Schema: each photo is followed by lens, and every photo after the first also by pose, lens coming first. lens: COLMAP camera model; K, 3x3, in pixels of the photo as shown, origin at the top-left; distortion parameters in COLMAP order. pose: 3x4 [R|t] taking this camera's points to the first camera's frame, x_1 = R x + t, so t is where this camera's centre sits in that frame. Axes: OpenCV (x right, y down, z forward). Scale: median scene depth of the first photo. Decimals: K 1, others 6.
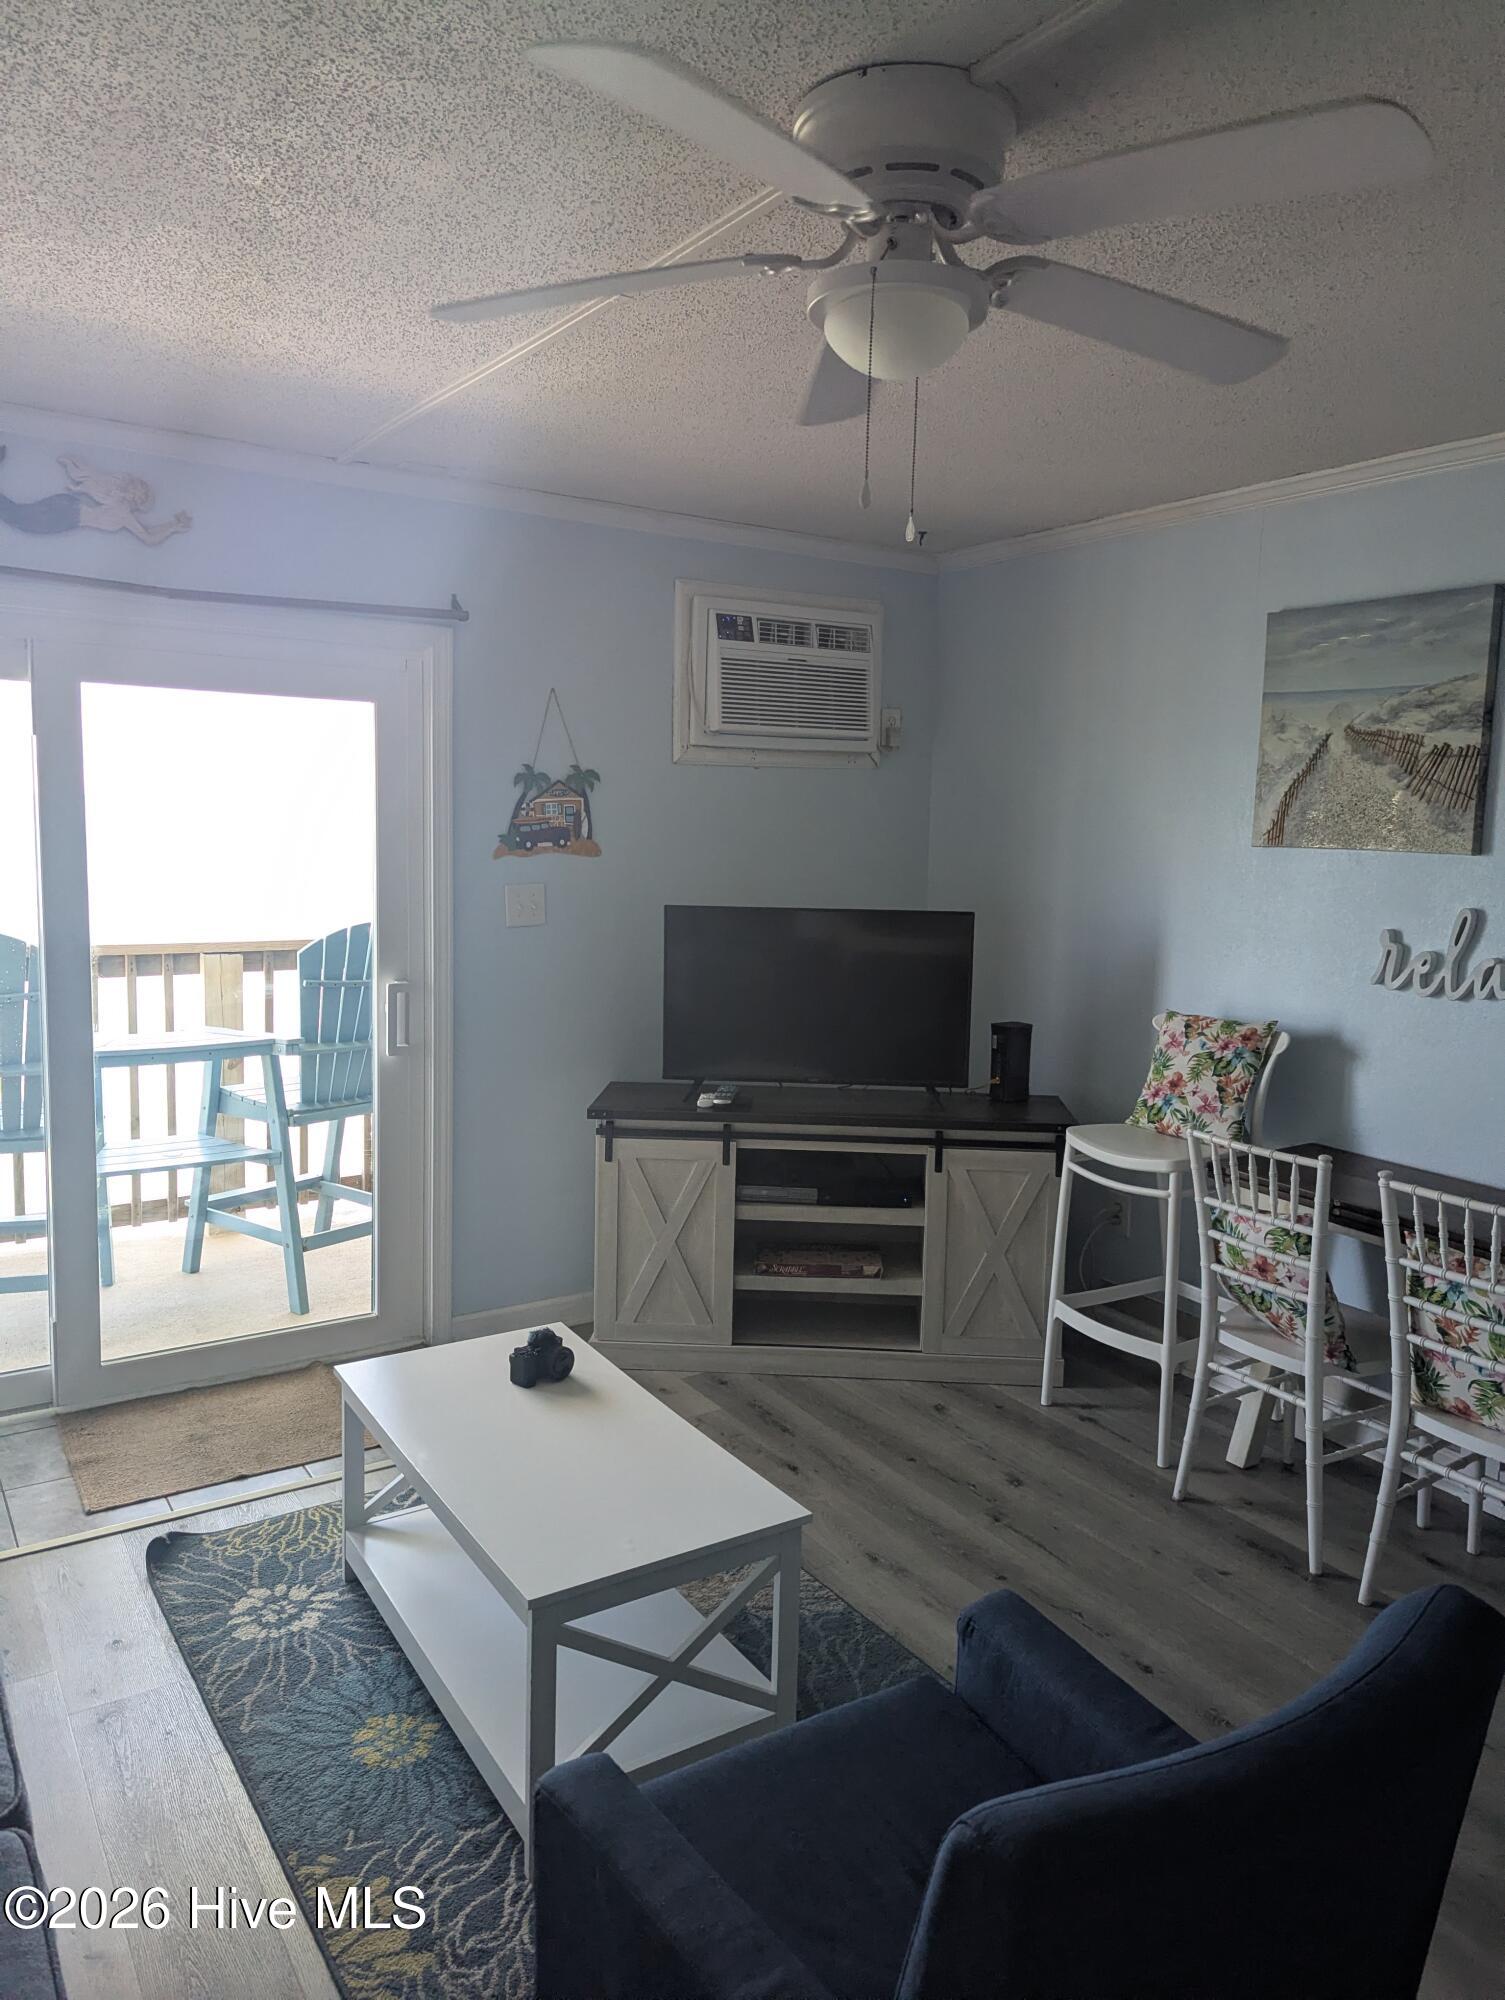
lens RADIAL K [[1404.3, 0, 781.2], [0, 1404.3, 982.9], [0, 0, 1]] dist [0.065292, -0.061991]
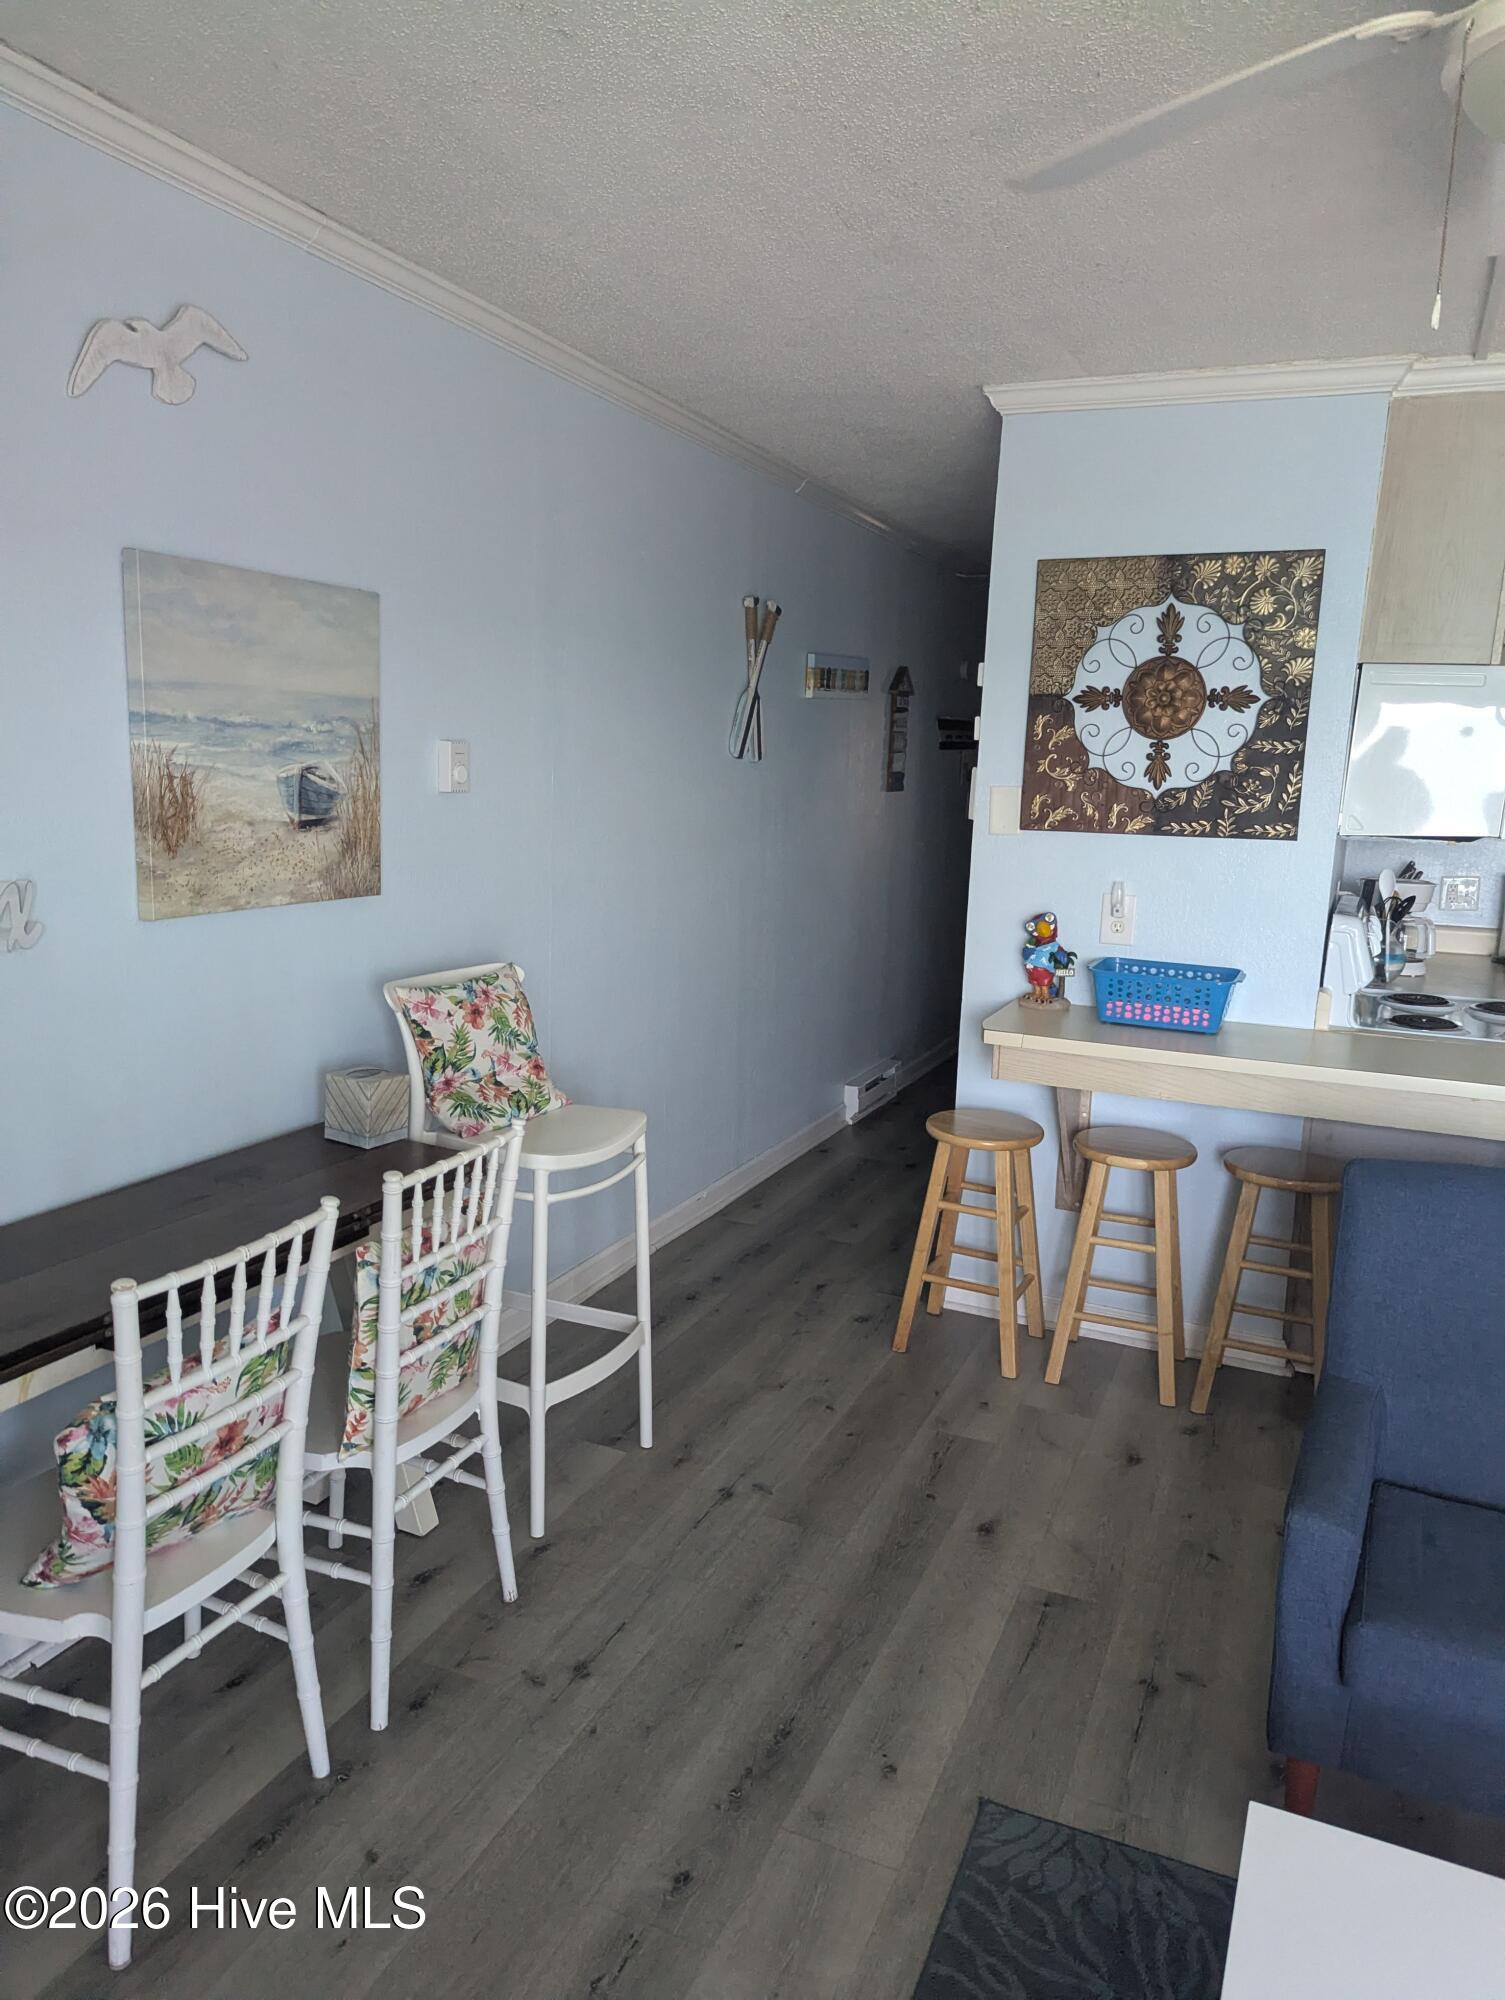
lens RADIAL K [[1404.3, 0, 752.3], [0, 1404.3, 1005.7], [0, 0, 1]] dist [0.065292, -0.061991]
pose [[-0.539707, -0.194830, 0.818998, -0.203168], [0.051295, 0.963433, 0.262993, -0.105454], [-0.840288, 0.183950, -0.509978, 0.927663]]
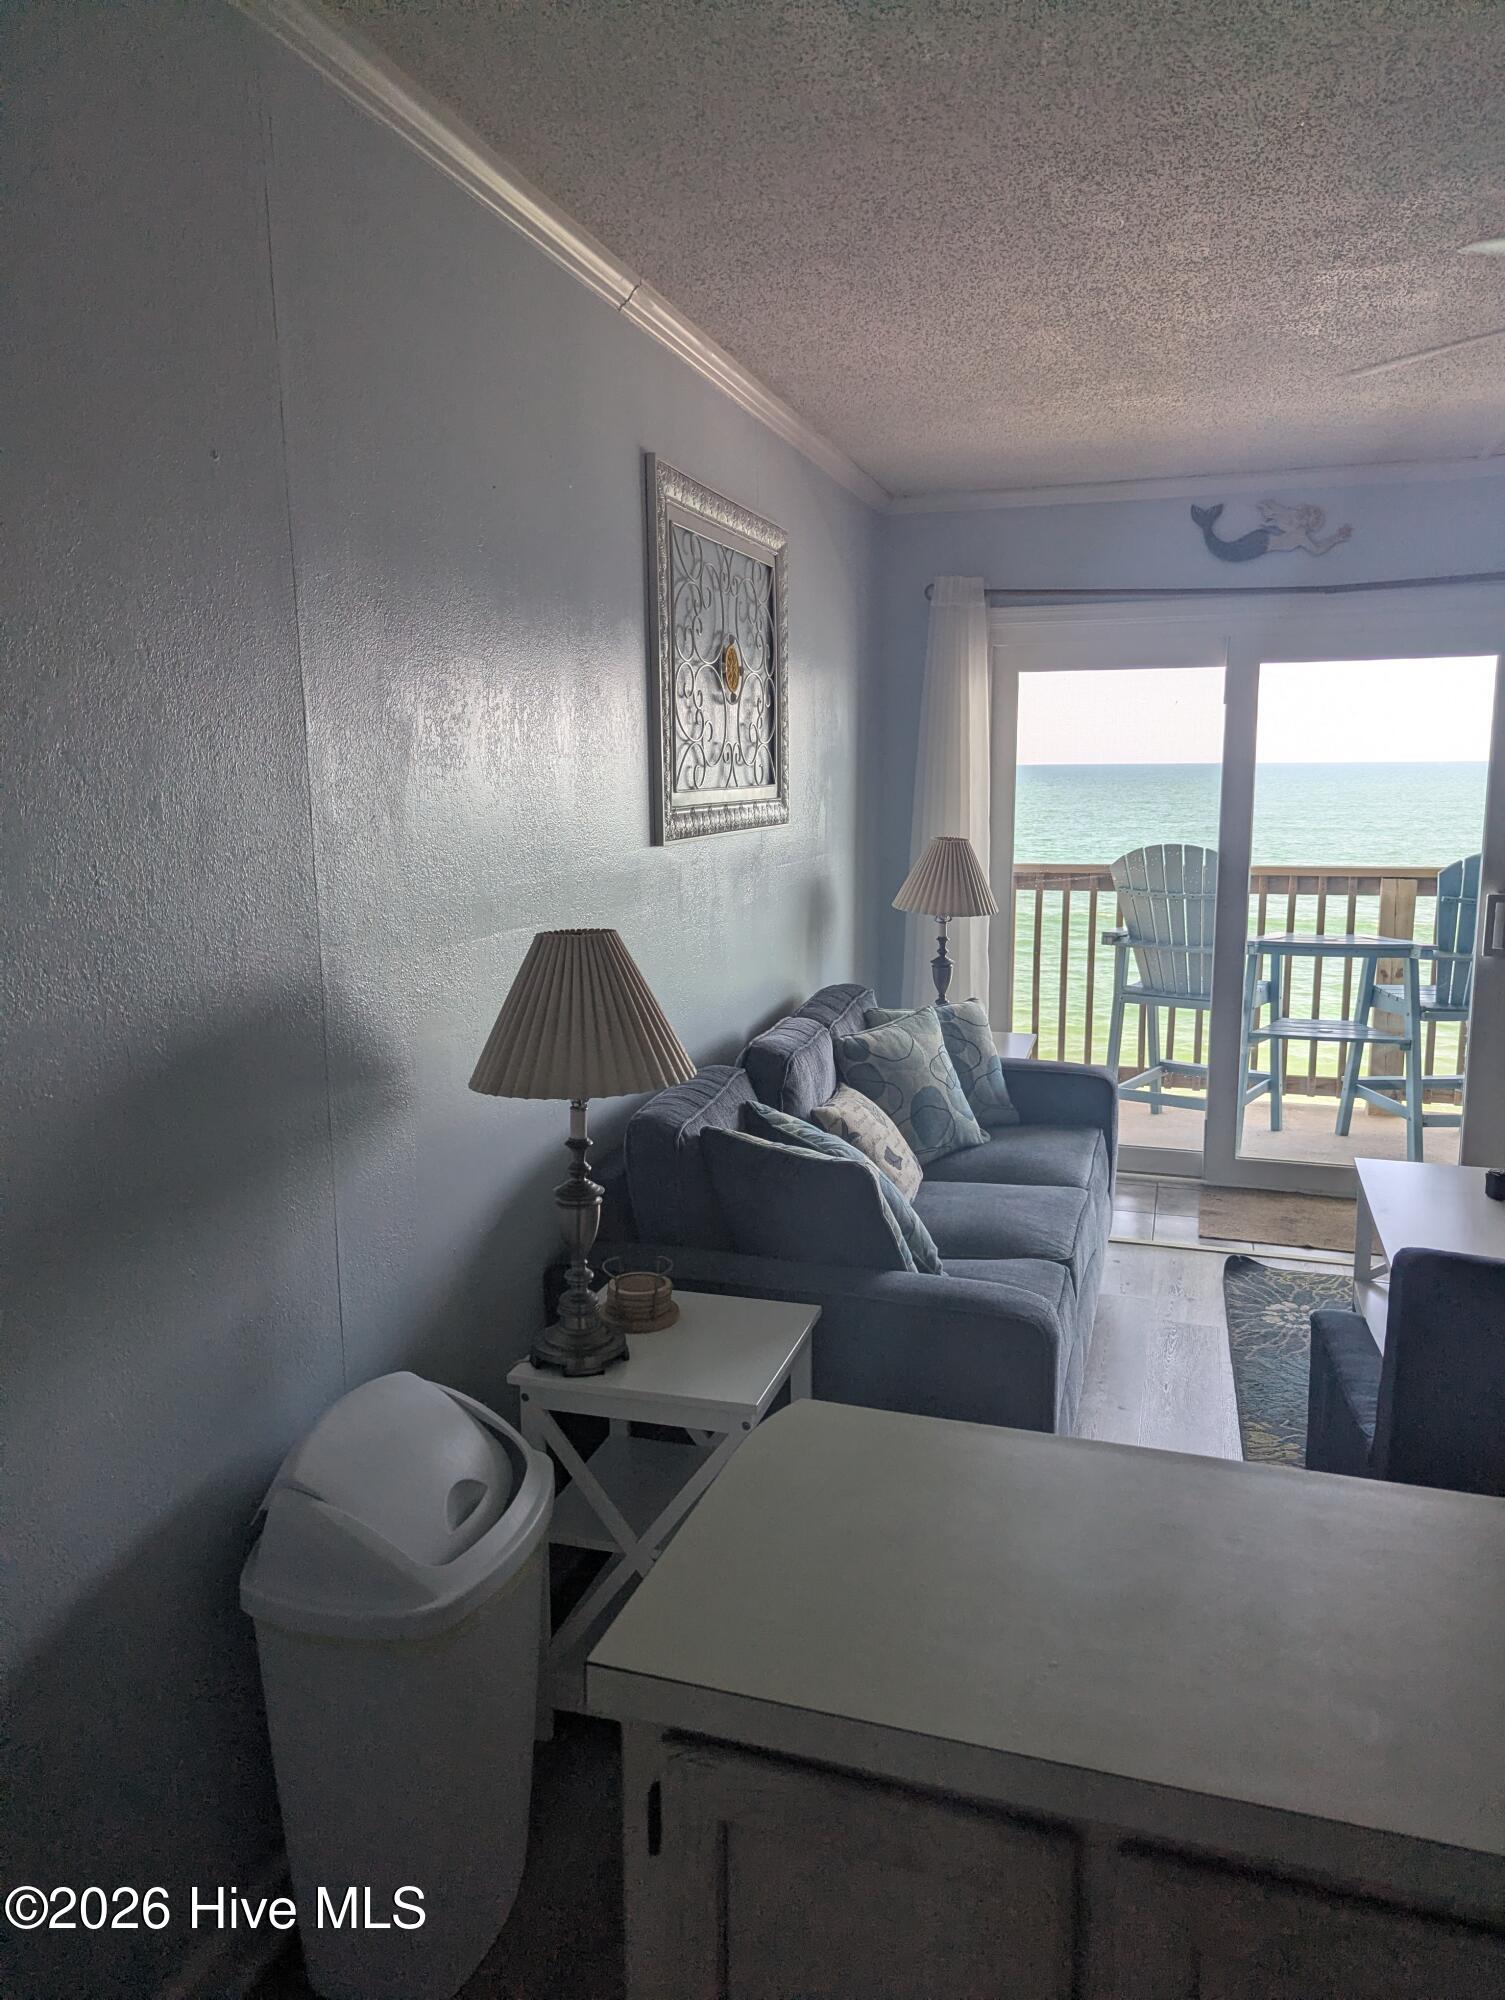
lens RADIAL K [[1404.3, 0, 738.5], [0, 1404.3, 977.7], [0, 0, 1]] dist [0.065292, -0.061991]
pose [[0.619610, 0.087824, -0.779981, 0.284674], [-0.071396, 0.995907, 0.055421, 0.051878], [0.781656, 0.021348, 0.623344, -0.243291]]
